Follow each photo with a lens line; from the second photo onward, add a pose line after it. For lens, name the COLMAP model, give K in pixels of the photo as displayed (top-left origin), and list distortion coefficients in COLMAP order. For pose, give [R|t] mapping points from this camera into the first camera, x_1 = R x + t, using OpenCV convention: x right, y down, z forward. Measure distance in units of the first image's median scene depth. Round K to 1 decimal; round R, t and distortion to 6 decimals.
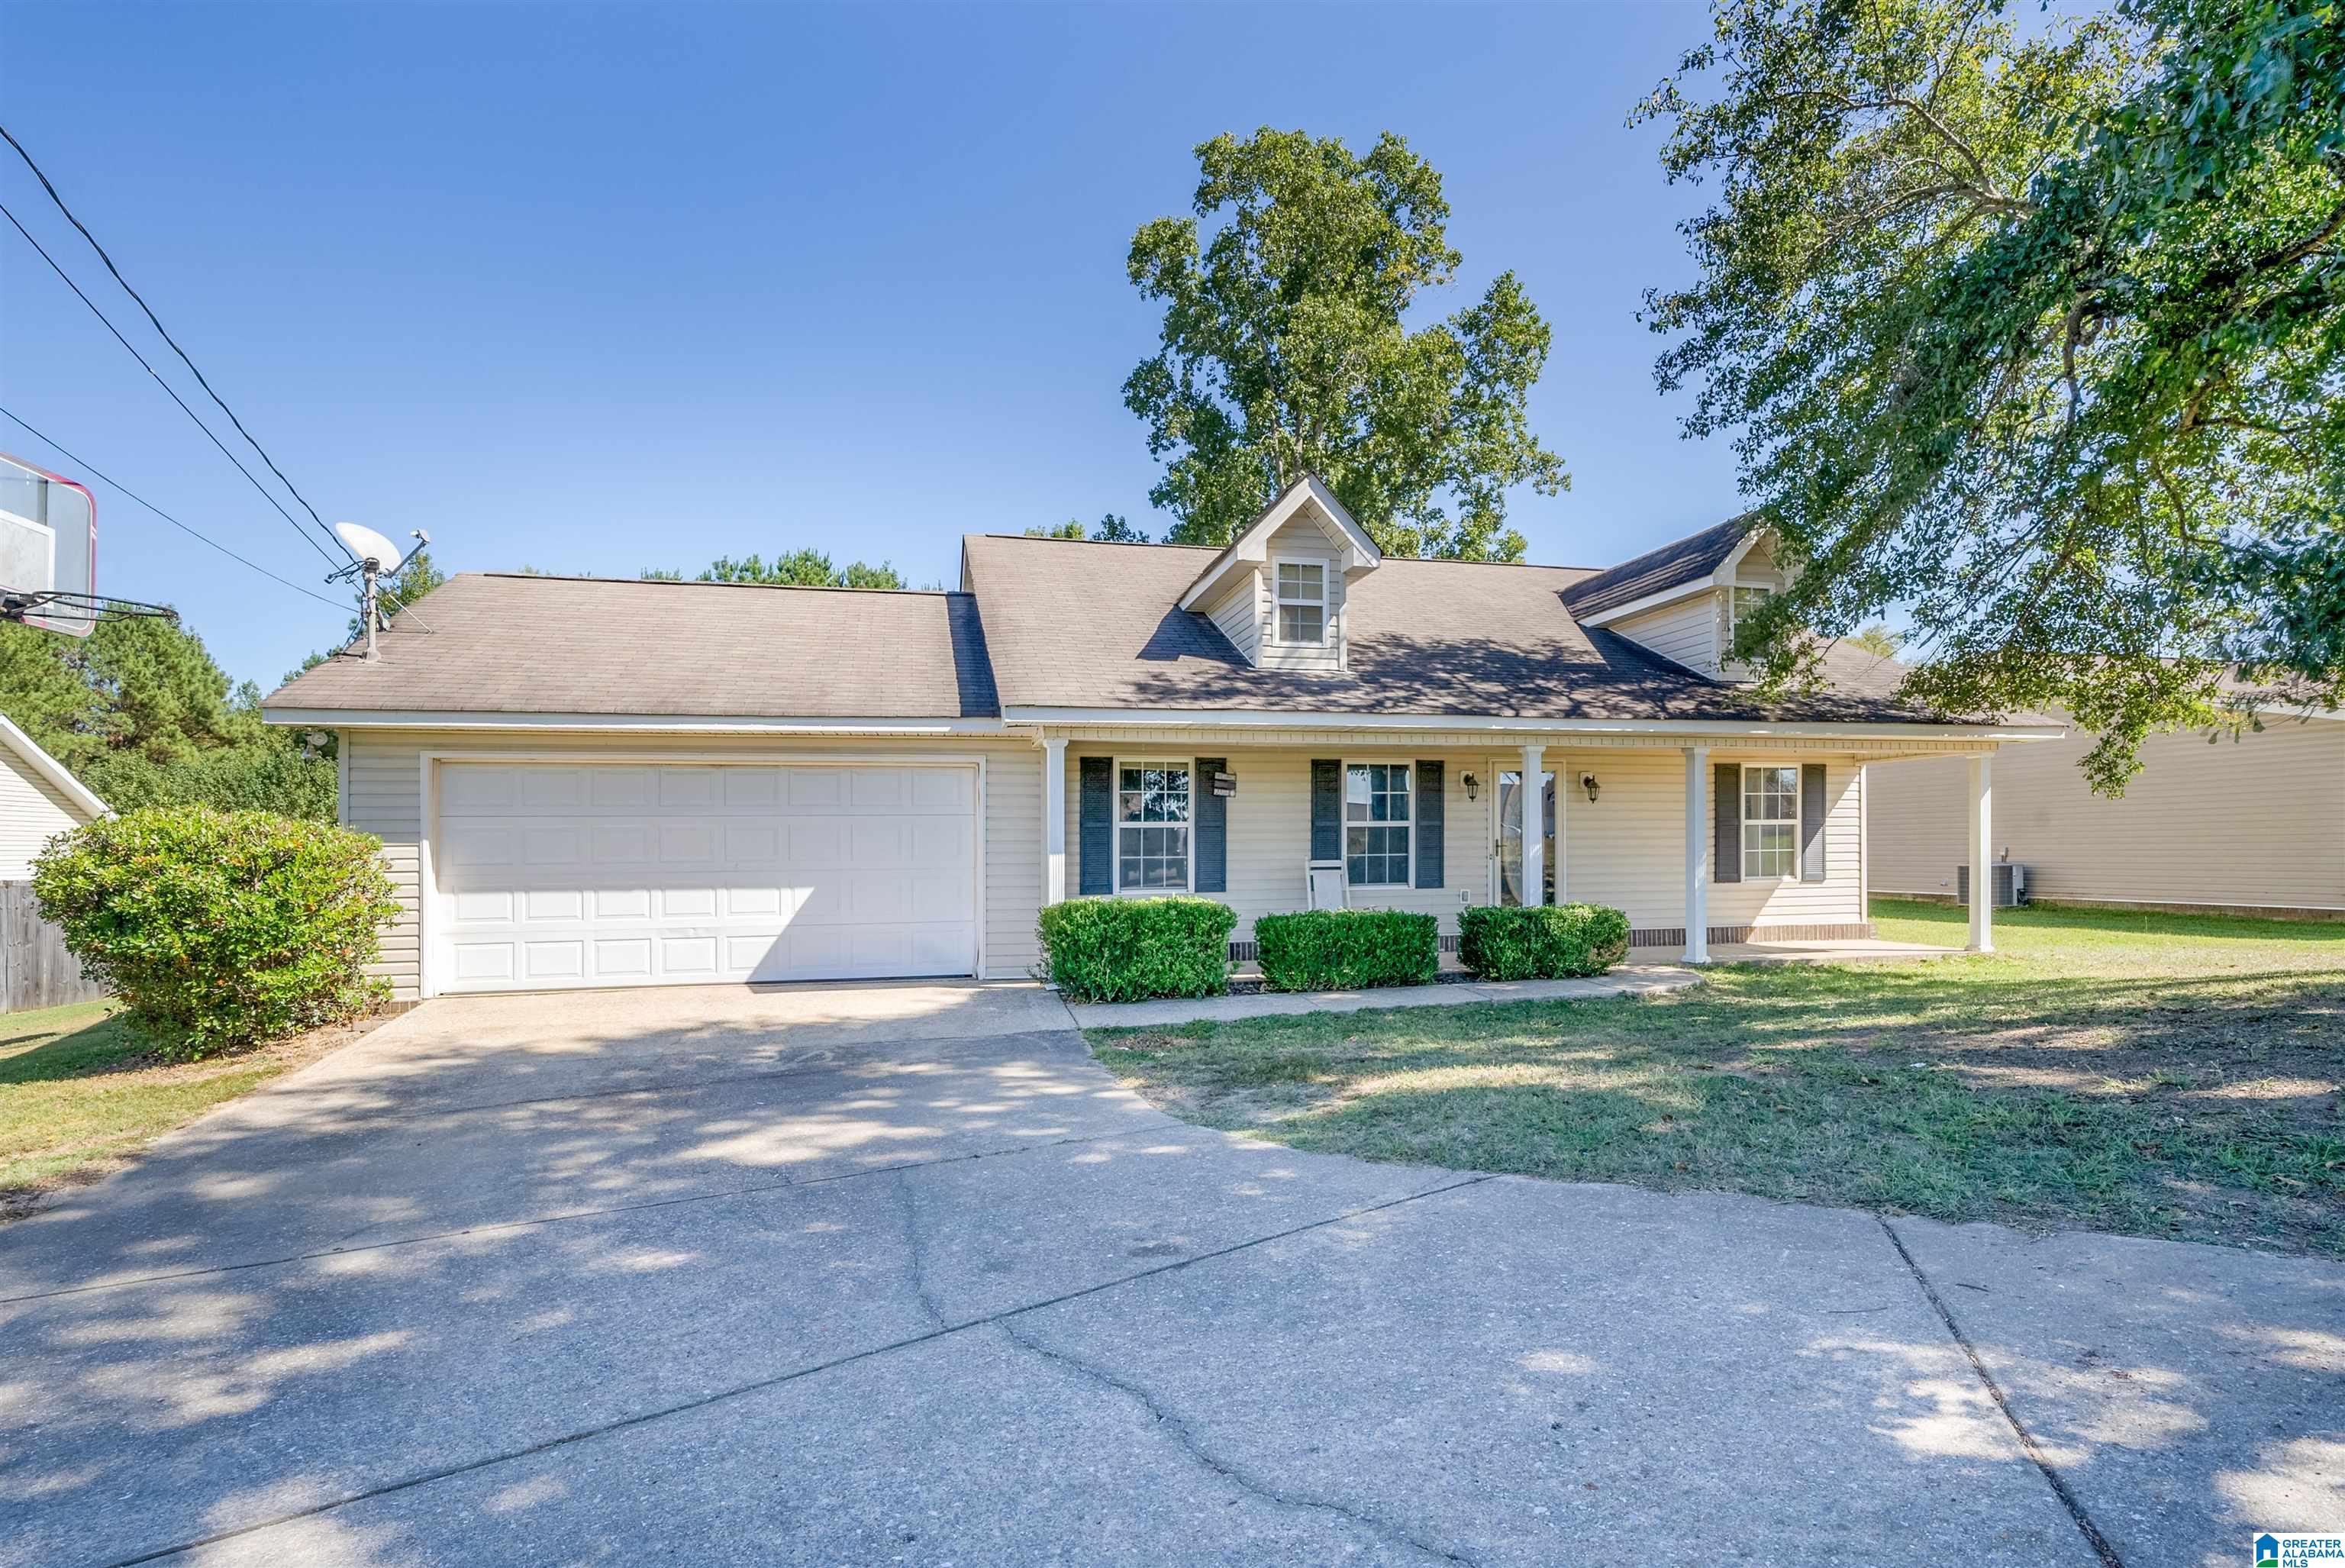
lens RADIAL K [[1103.0, 0, 1172.5], [0, 1103.0, 784.0], [0, 0, 1]] dist [0.009306, 0.000266]
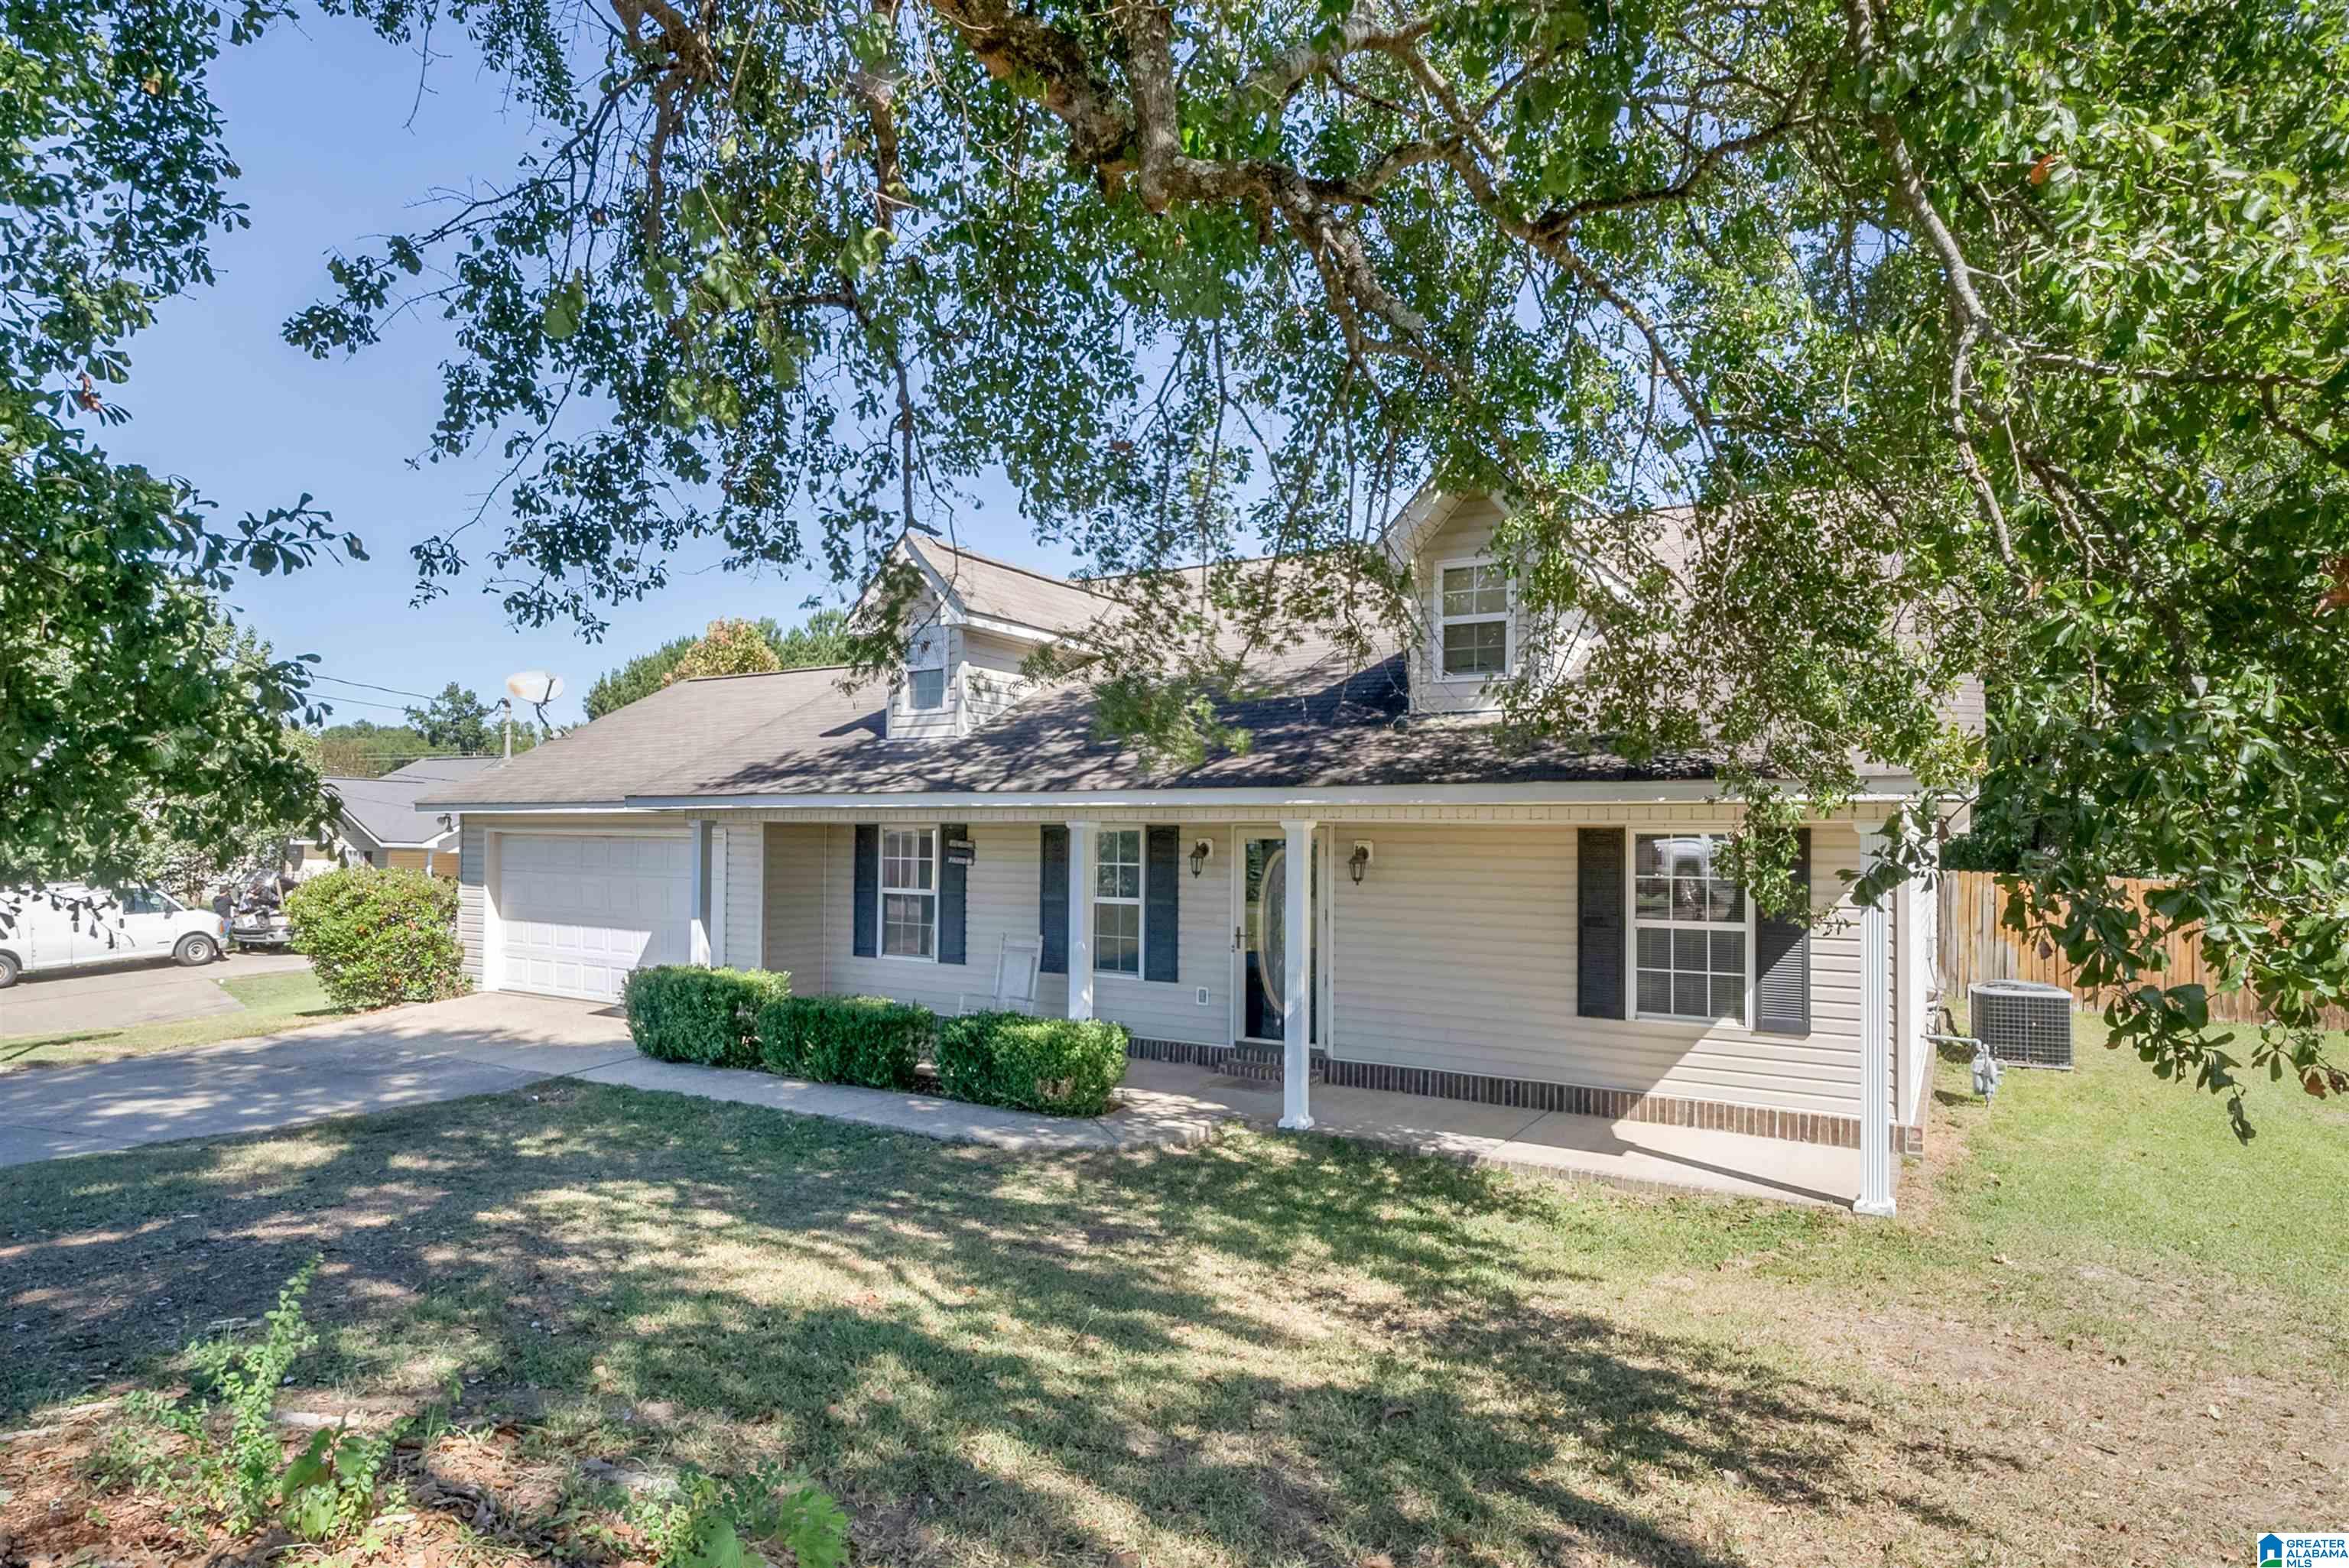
lens RADIAL K [[1247.4, 0, 1170.4], [0, 1247.4, 801.4], [0, 0, 1]] dist [-0.005748, -0.000996]
pose [[0.701544, -0.005163, -0.712607, 0.939802], [0.020652, 0.999701, 0.013088, -0.053851], [0.712327, -0.023898, 0.701441, 0.374461]]
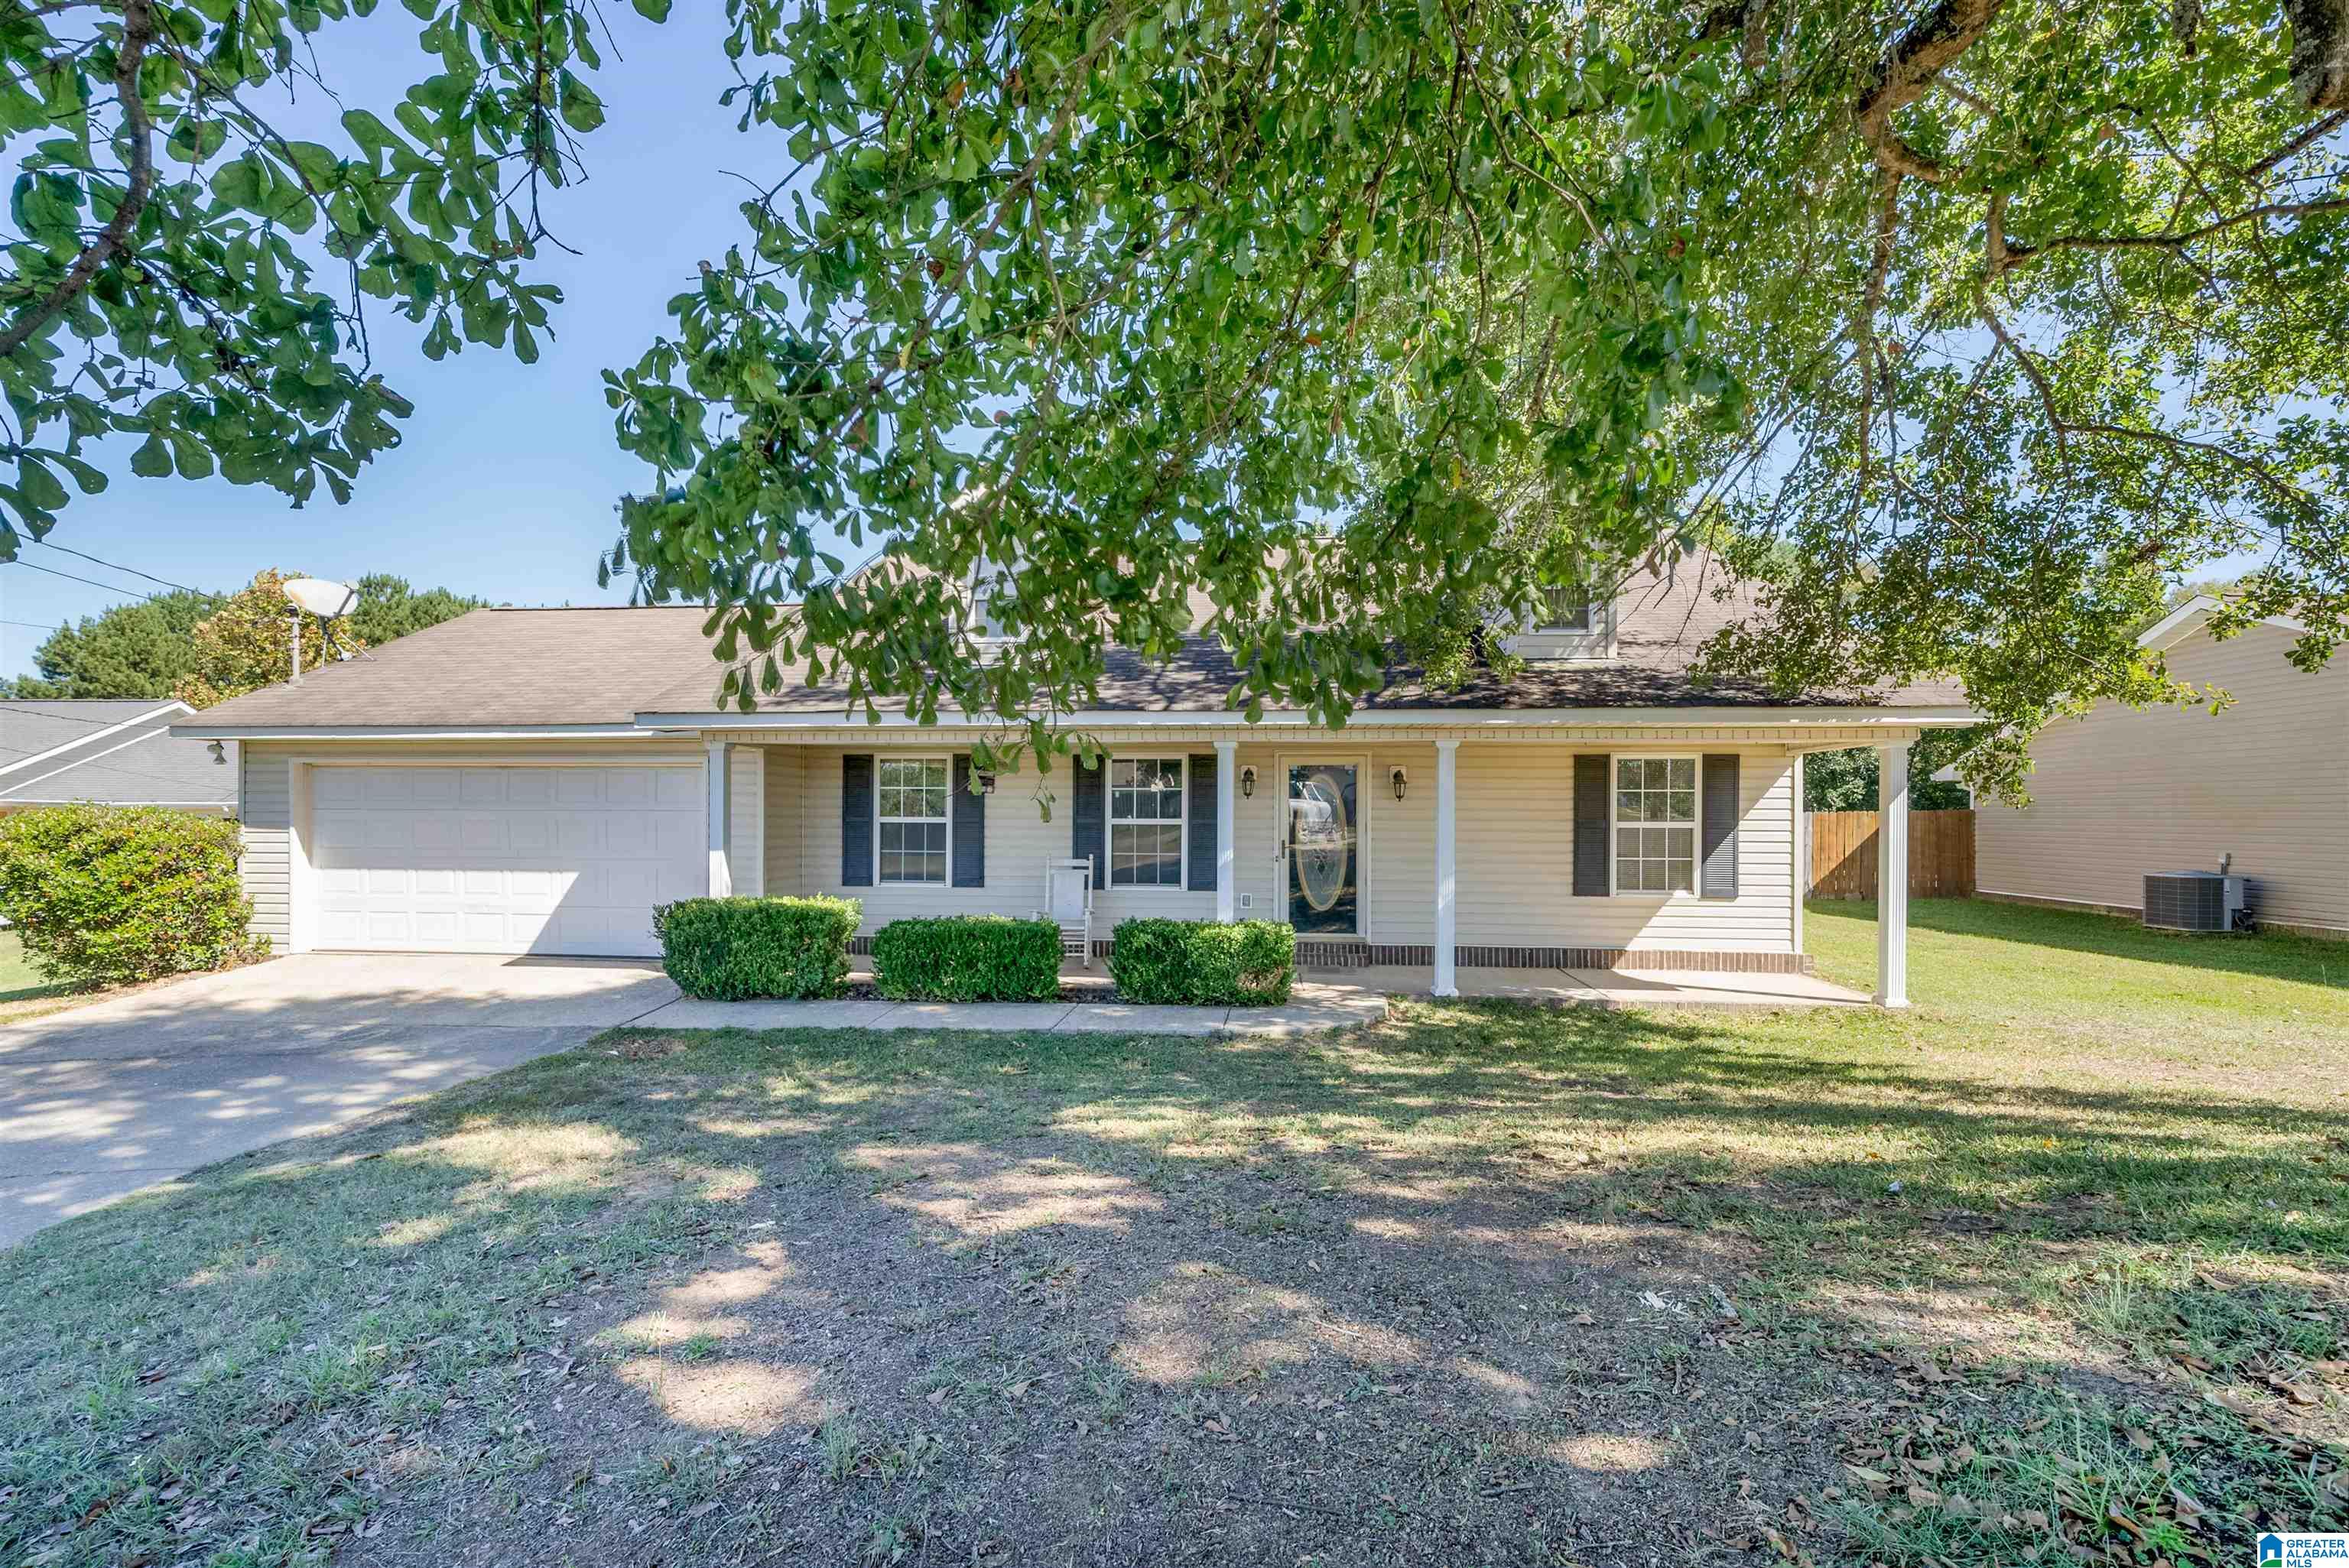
lens RADIAL K [[968.5, 0, 1174.0], [0, 968.5, 780.3], [0, 0, 1]] dist [0.001703, 0.000118]
pose [[0.943449, 0.003117, -0.331503, 0.502817], [0.004383, 0.999751, 0.021876, -0.018642], [0.331489, -0.022092, 0.943200, 0.227072]]
